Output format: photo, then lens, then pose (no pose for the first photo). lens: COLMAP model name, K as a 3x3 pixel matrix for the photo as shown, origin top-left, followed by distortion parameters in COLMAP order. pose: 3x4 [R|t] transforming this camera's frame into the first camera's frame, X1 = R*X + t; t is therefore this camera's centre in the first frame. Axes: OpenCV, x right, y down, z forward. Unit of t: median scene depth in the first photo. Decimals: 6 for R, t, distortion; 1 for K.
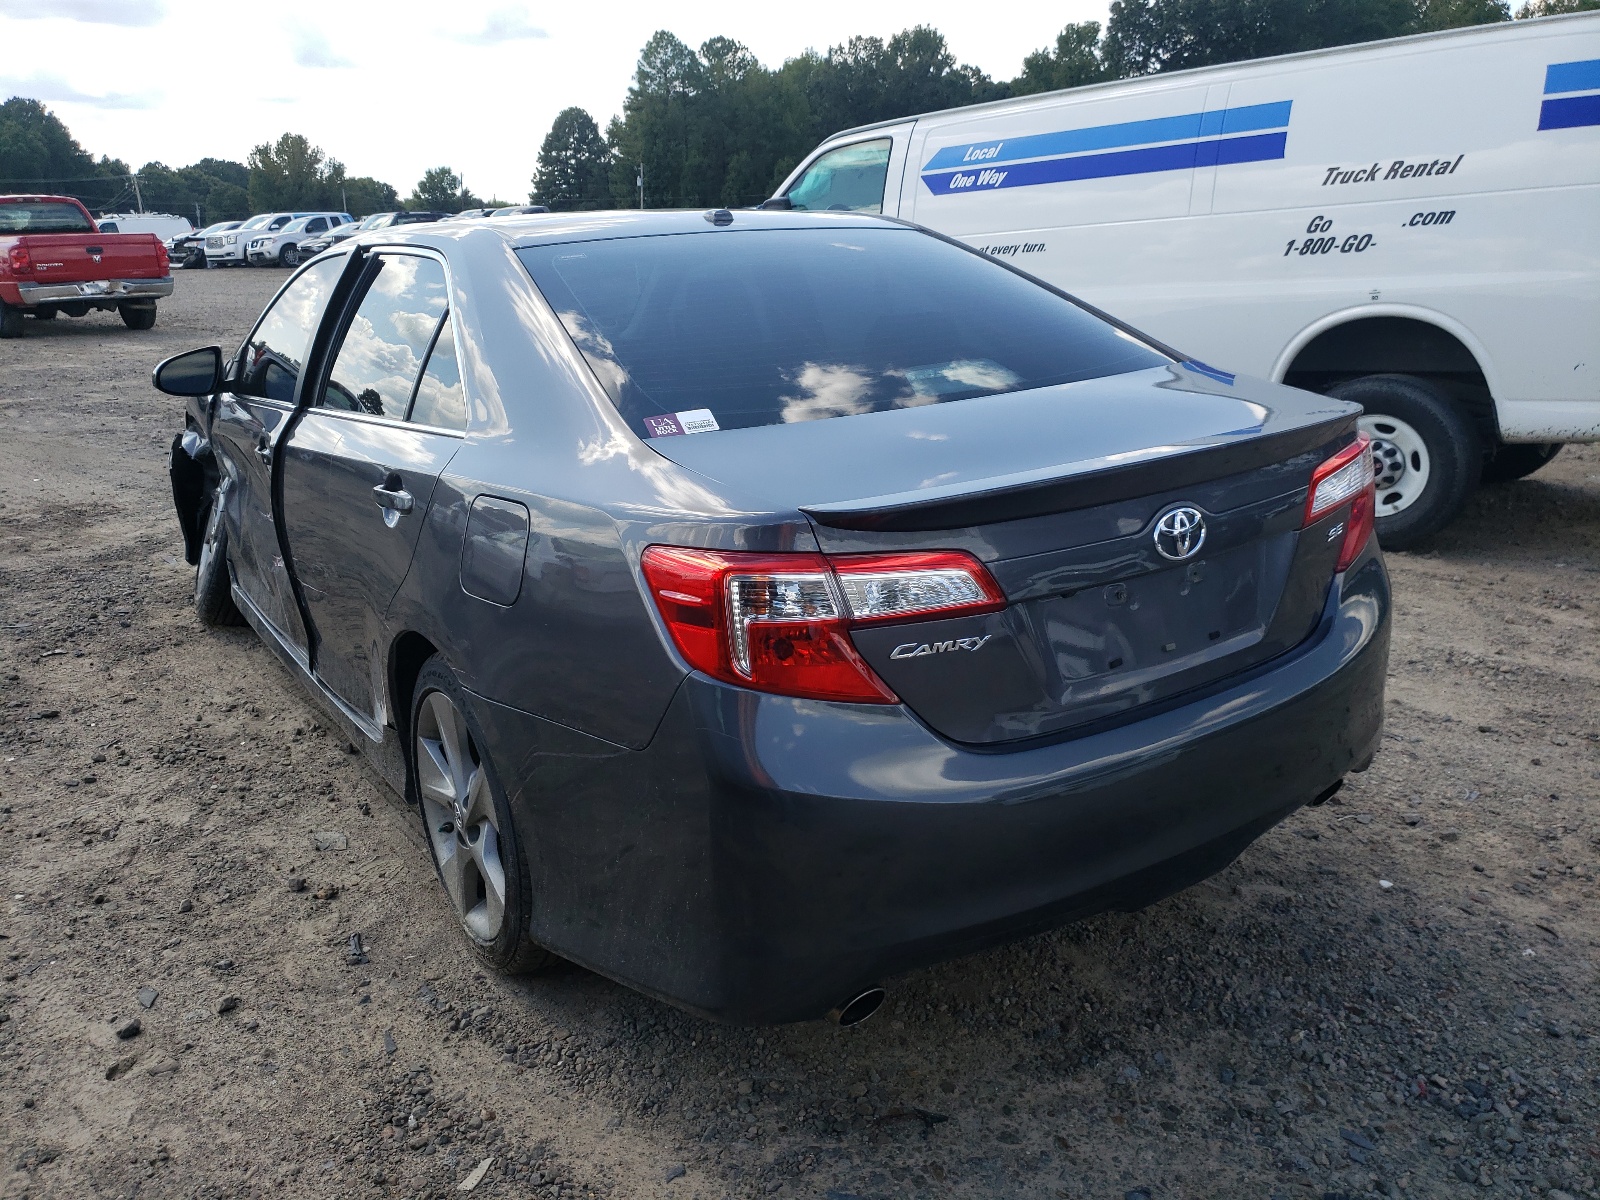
lens RADIAL K [[1200.5, 0, 801.6], [0, 1200.5, 591.4], [0, 0, 1]] dist [0.009577, 0.015036]
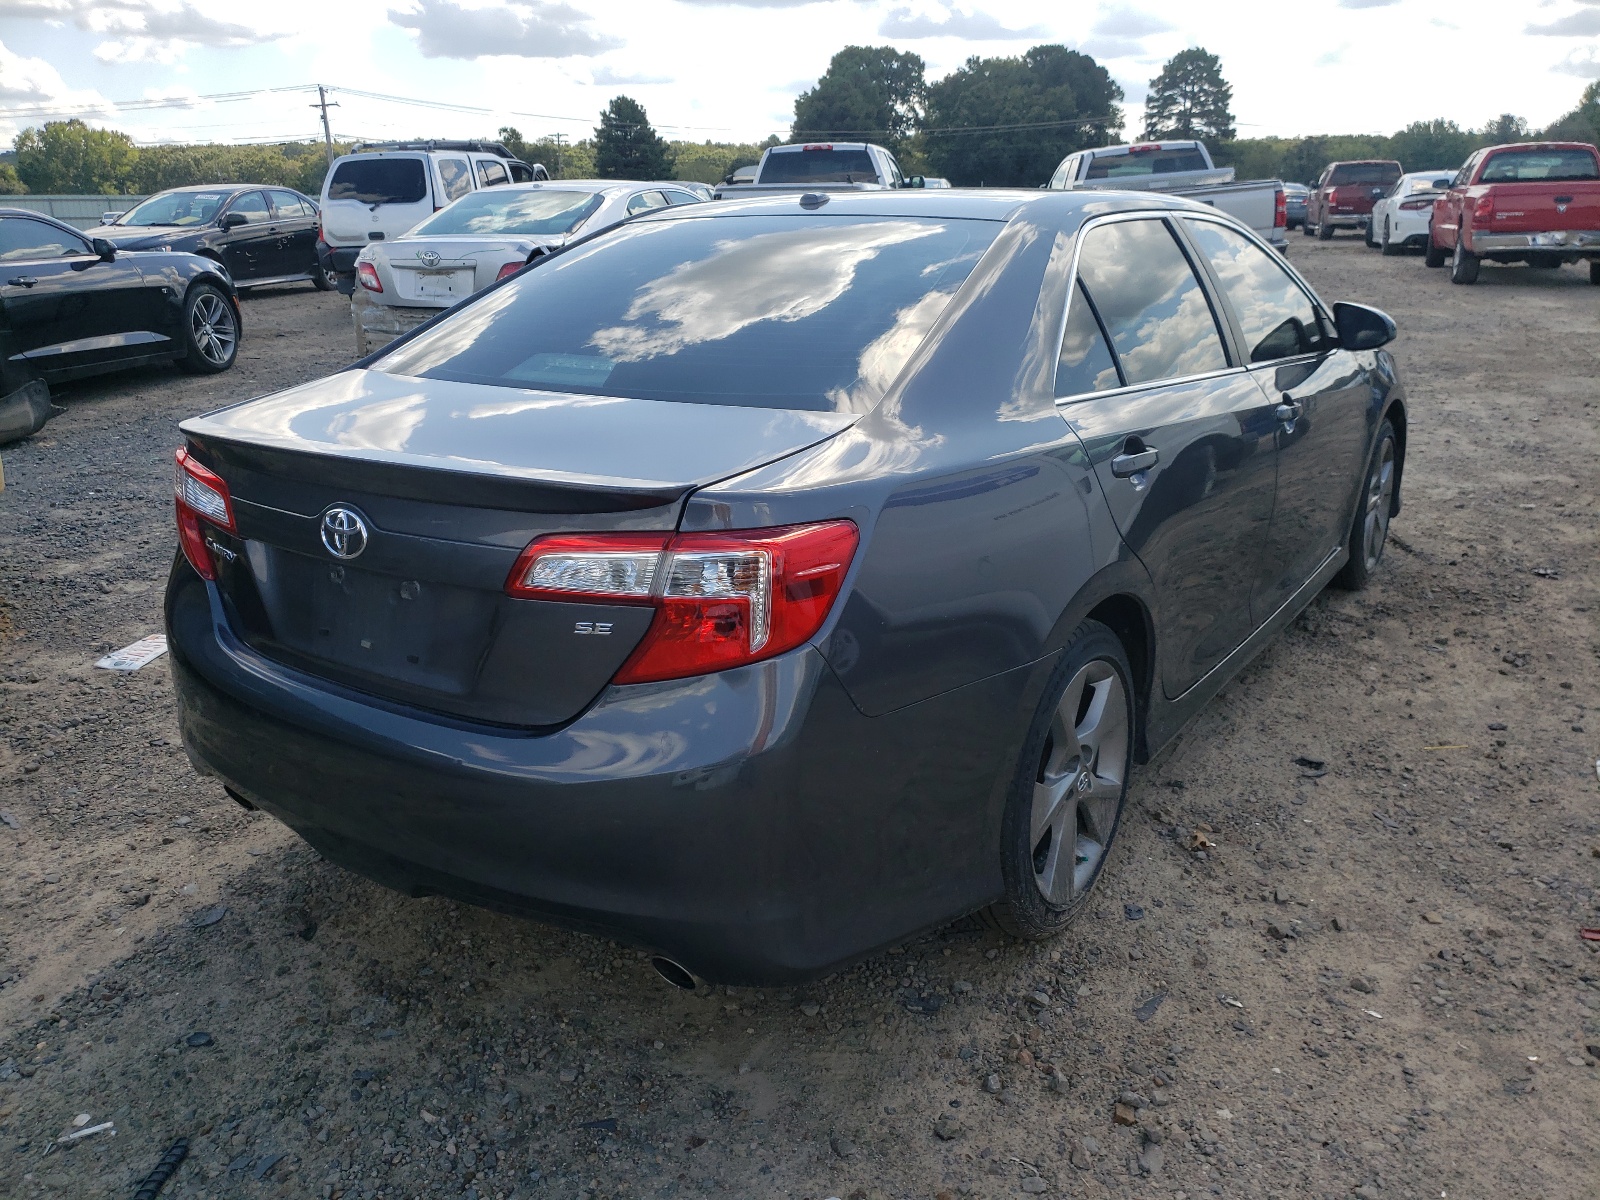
lens RADIAL K [[1200.5, 0, 804.4], [0, 1200.5, 611.0], [0, 0, 1]] dist [0.009577, 0.015036]
pose [[0.405777, 0.328681, -0.852827, 1.245224], [-0.280020, 0.932935, 0.226320, -0.298427], [0.870019, 0.146973, 0.470601, 0.787902]]
